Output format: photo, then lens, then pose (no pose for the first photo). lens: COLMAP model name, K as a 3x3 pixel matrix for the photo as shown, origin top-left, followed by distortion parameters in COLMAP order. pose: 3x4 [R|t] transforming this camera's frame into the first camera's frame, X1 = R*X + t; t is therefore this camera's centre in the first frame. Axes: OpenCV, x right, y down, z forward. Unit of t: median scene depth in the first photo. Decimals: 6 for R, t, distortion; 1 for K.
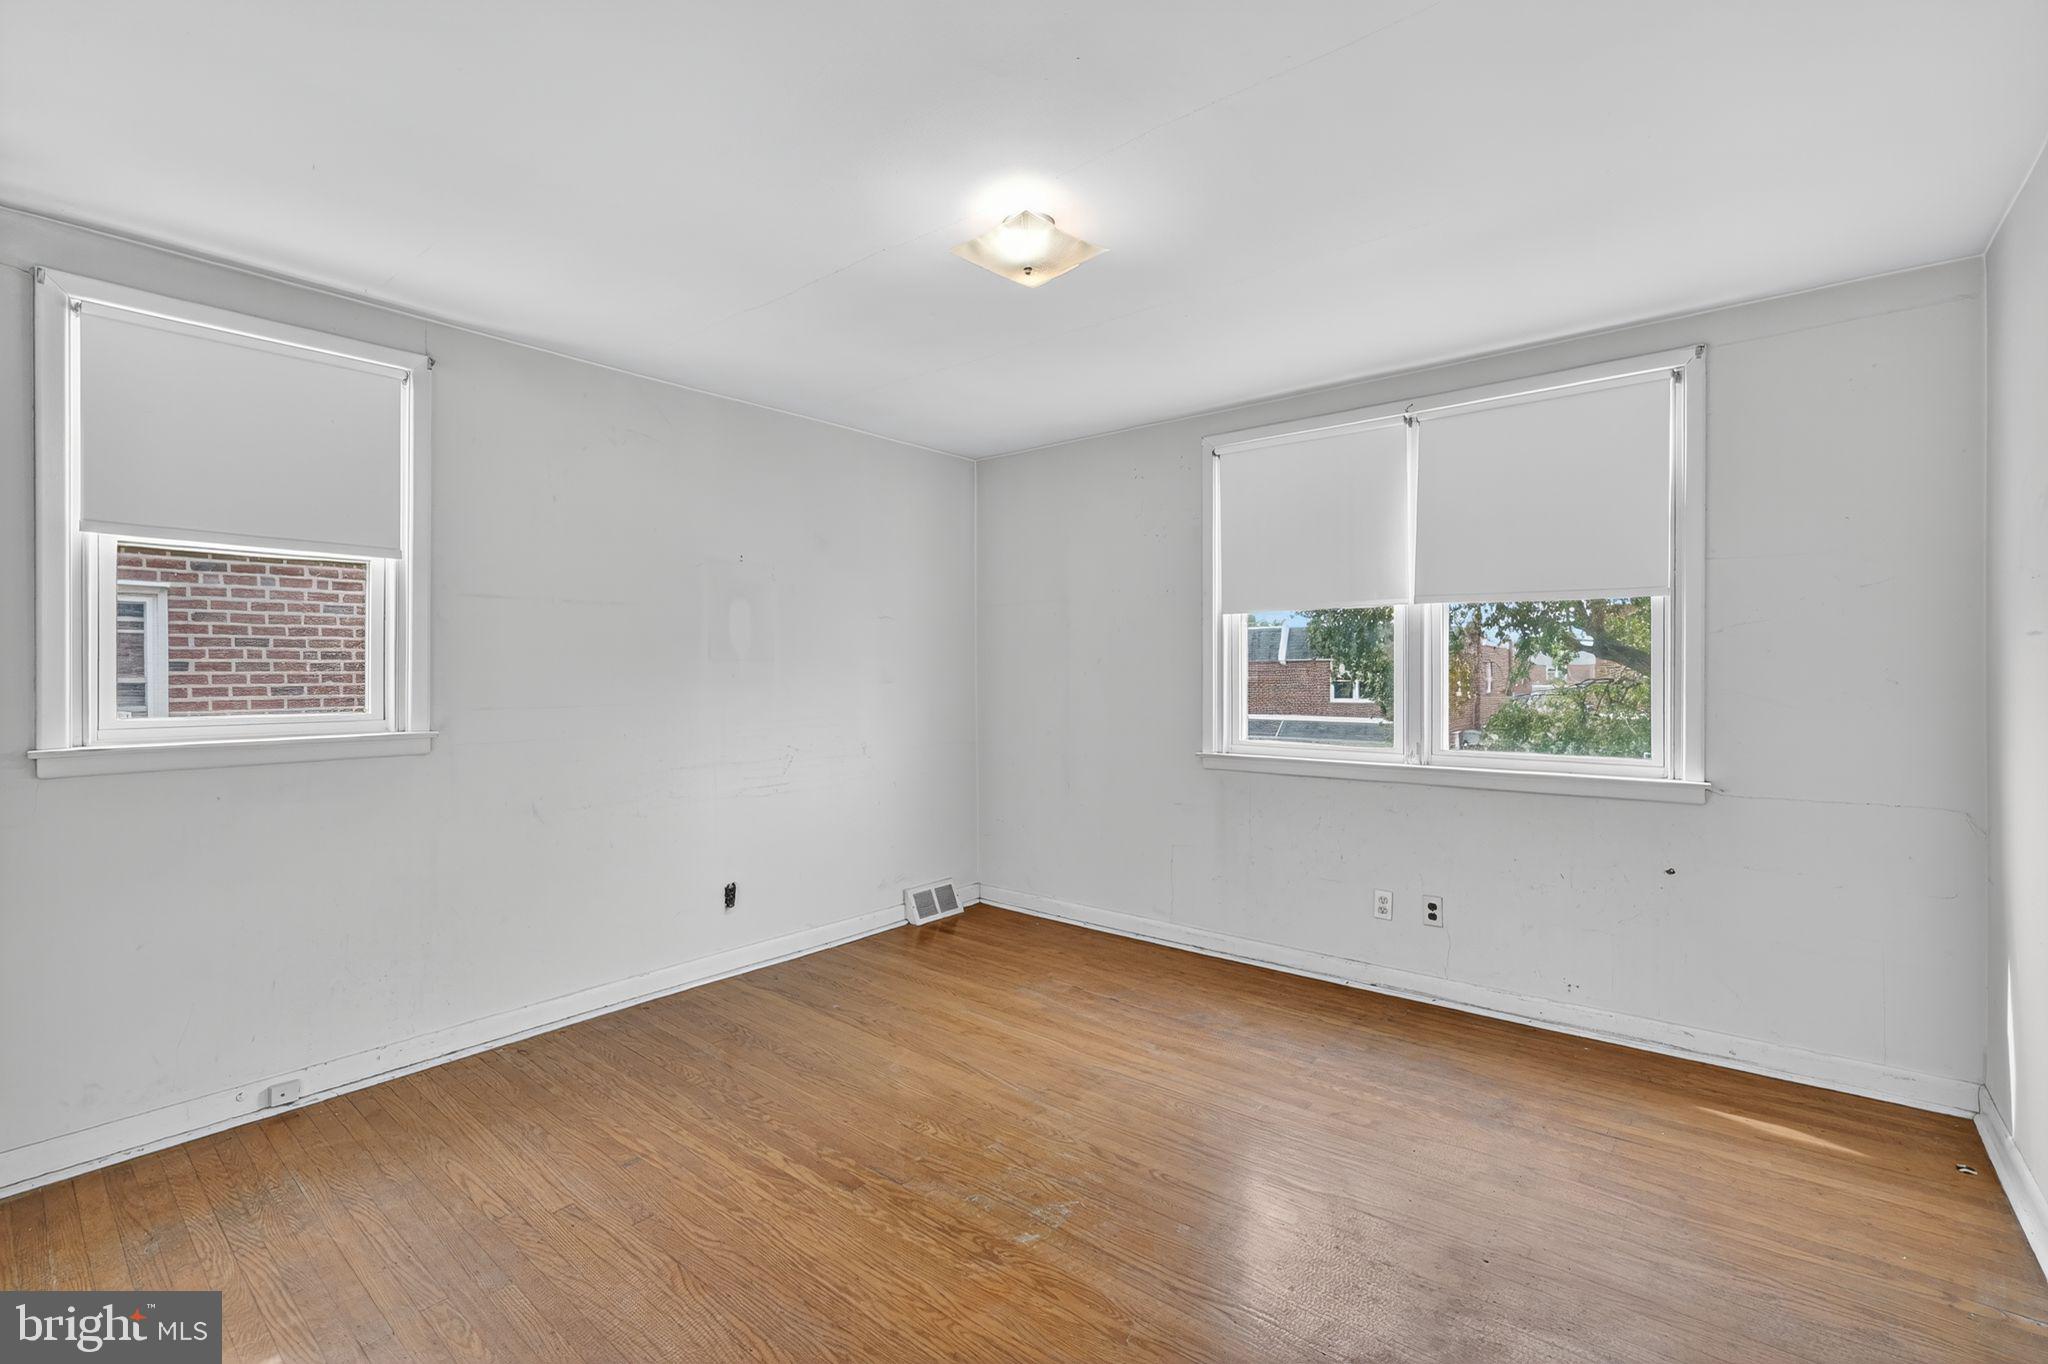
lens RADIAL K [[913.4, 0, 1022.7], [0, 913.4, 675.4], [0, 0, 1]] dist [-0.010757, 0.007085]
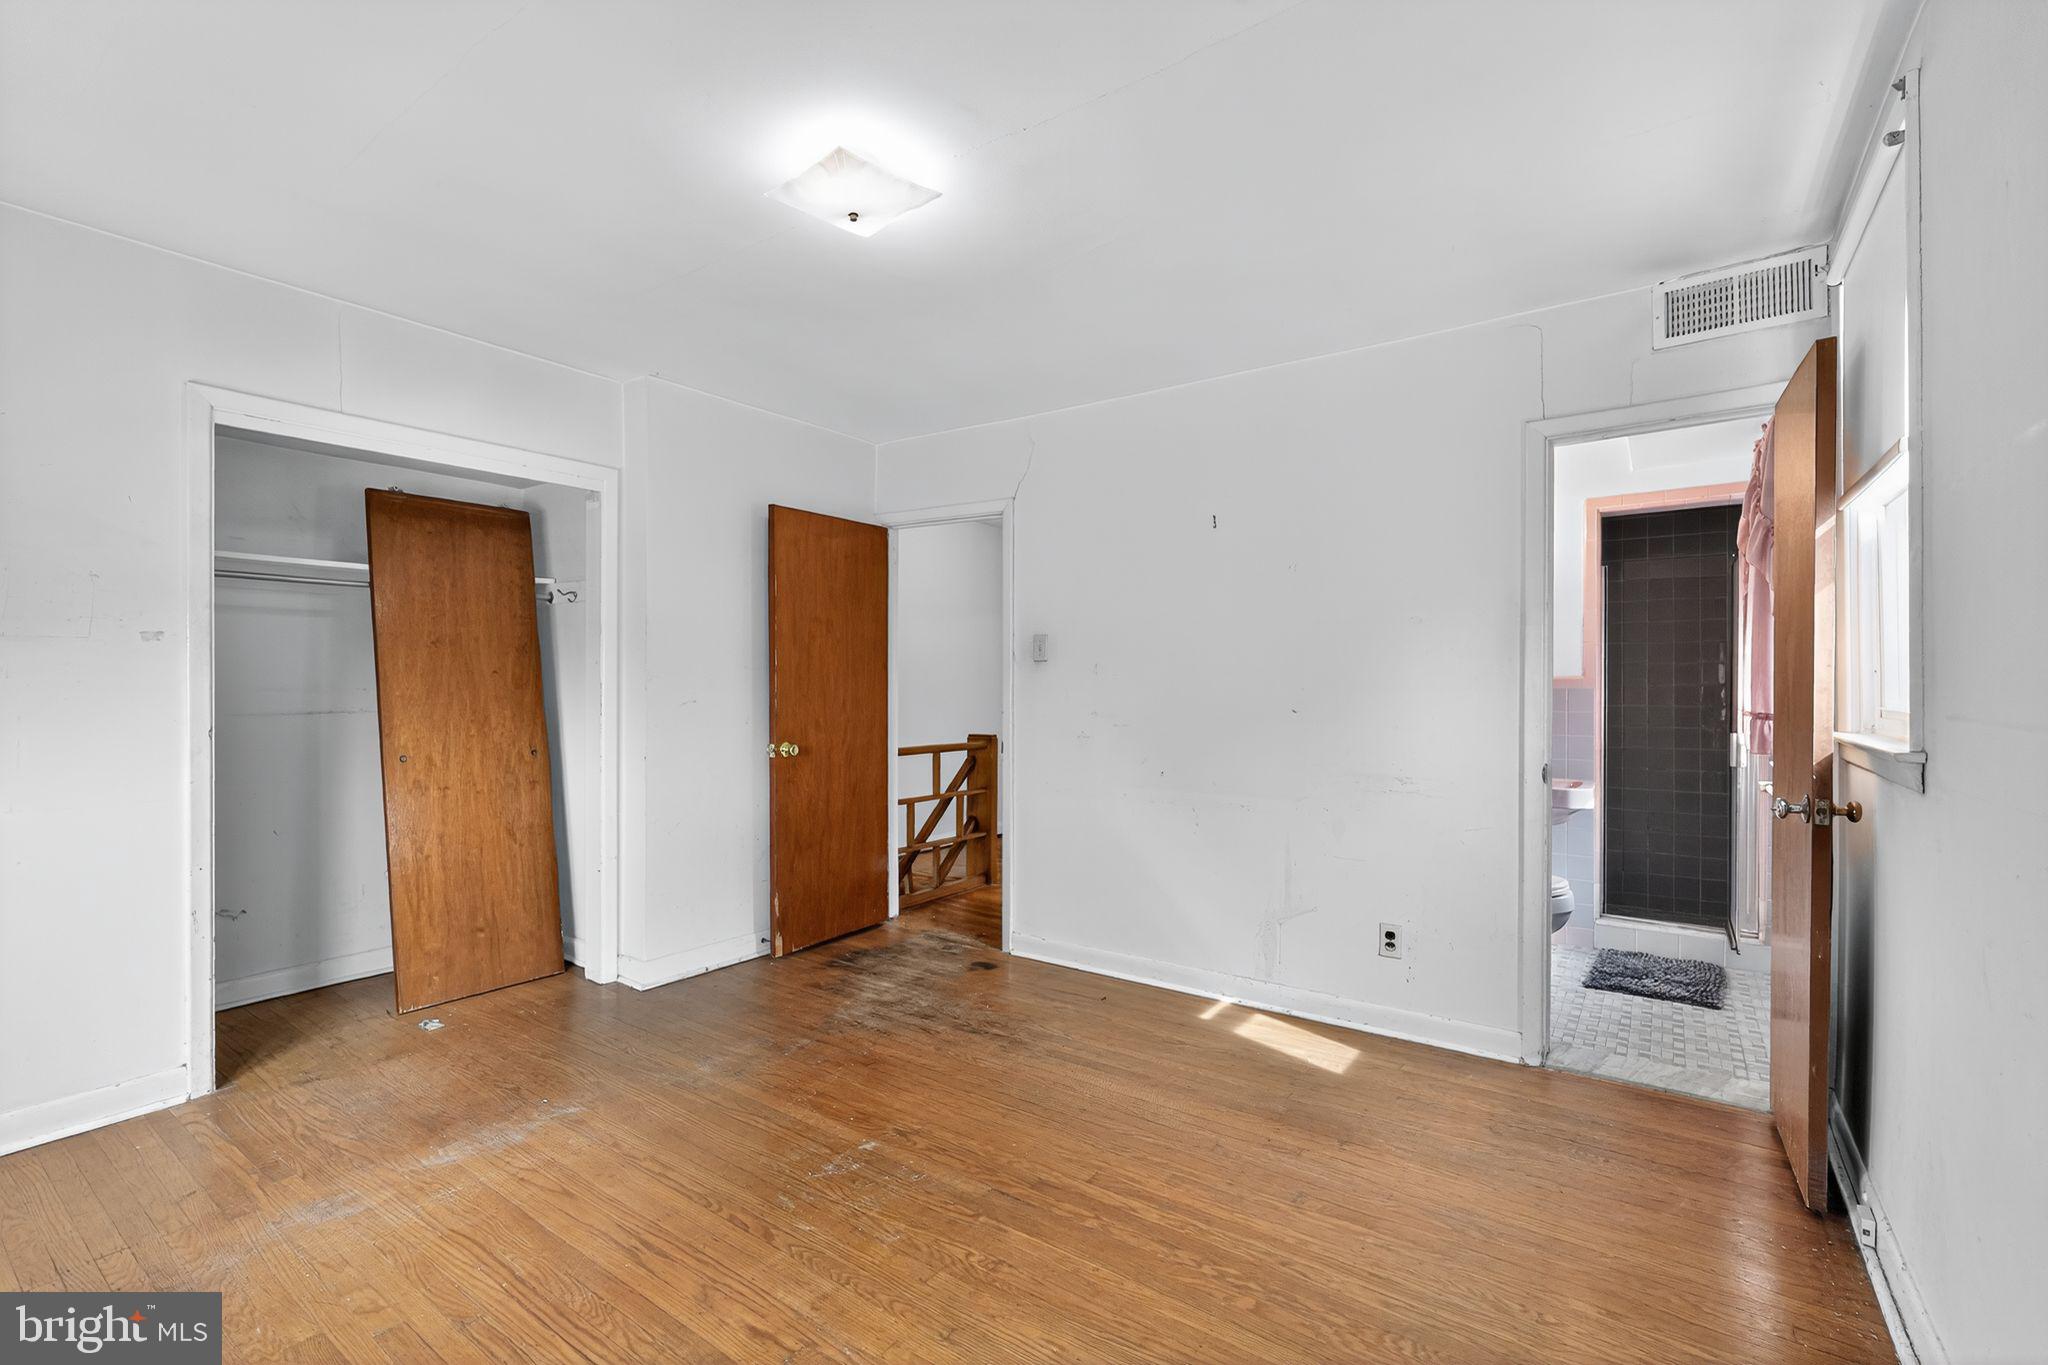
lens RADIAL K [[913.4, 0, 1021.6], [0, 913.4, 683.6], [0, 0, 1]] dist [-0.010757, 0.007085]
pose [[-0.997542, 0.001189, -0.070063, -0.097501], [0.000448, 0.999944, 0.010601, 0.016522], [0.070071, 0.010543, -0.997486, 1.960520]]
